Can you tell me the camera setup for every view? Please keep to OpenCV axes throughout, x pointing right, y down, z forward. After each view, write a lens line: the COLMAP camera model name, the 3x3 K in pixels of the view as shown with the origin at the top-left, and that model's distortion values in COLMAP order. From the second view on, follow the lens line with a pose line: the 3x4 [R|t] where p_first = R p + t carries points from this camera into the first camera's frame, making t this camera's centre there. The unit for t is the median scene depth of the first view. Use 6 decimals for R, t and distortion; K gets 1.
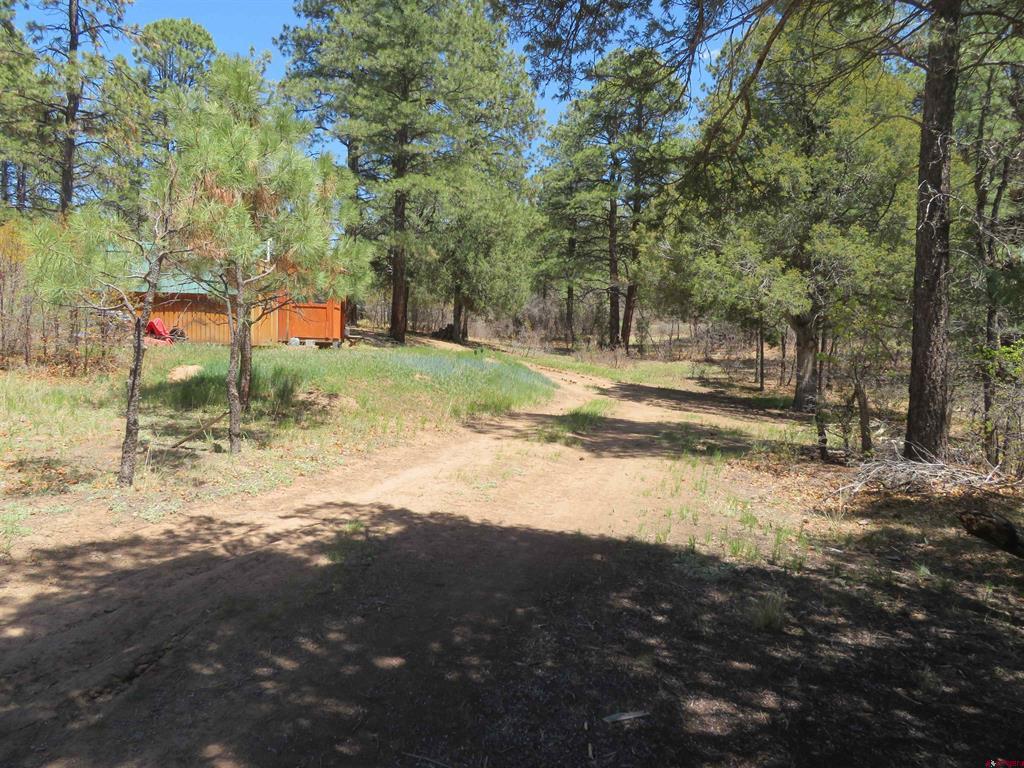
lens RADIAL K [[742.3, 0, 511.2], [0, 742.3, 387.9], [0, 0, 1]] dist [0.001685, -0.002165]
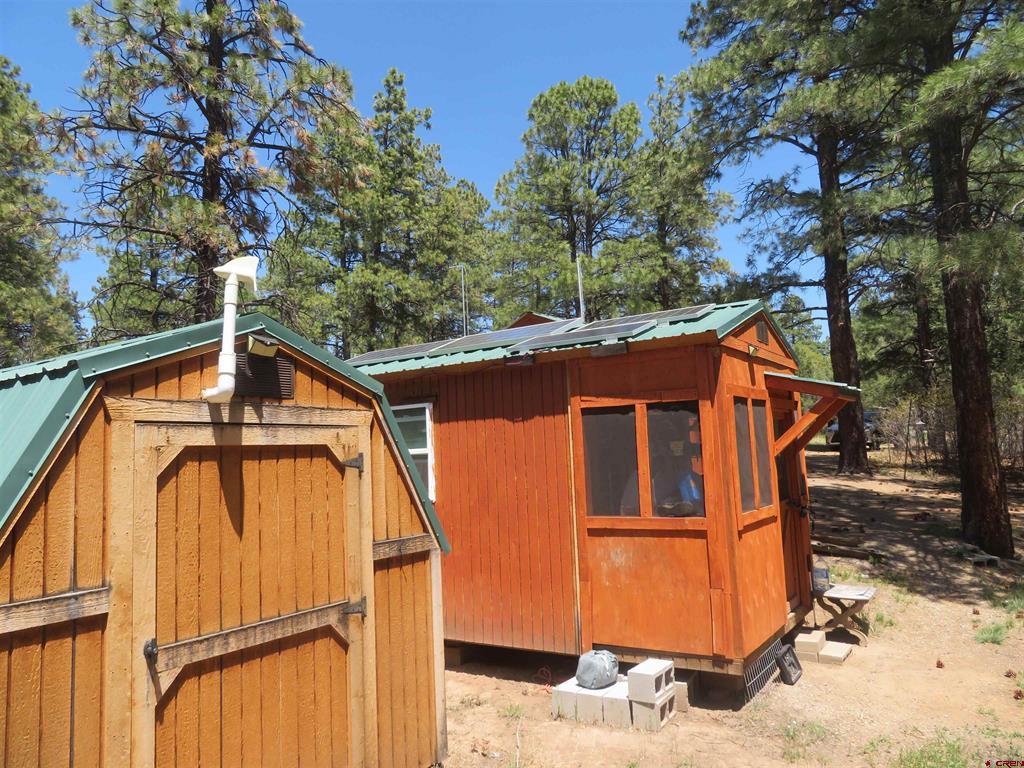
lens RADIAL K [[742.3, 0, 515.5], [0, 742.3, 387.1], [0, 0, 1]] dist [0.001685, -0.002165]
pose [[0.788237, -0.125301, -0.602480, -0.202006], [0.034216, 0.986460, -0.160393, -0.167758], [0.614420, 0.105813, 0.781851, 1.075248]]
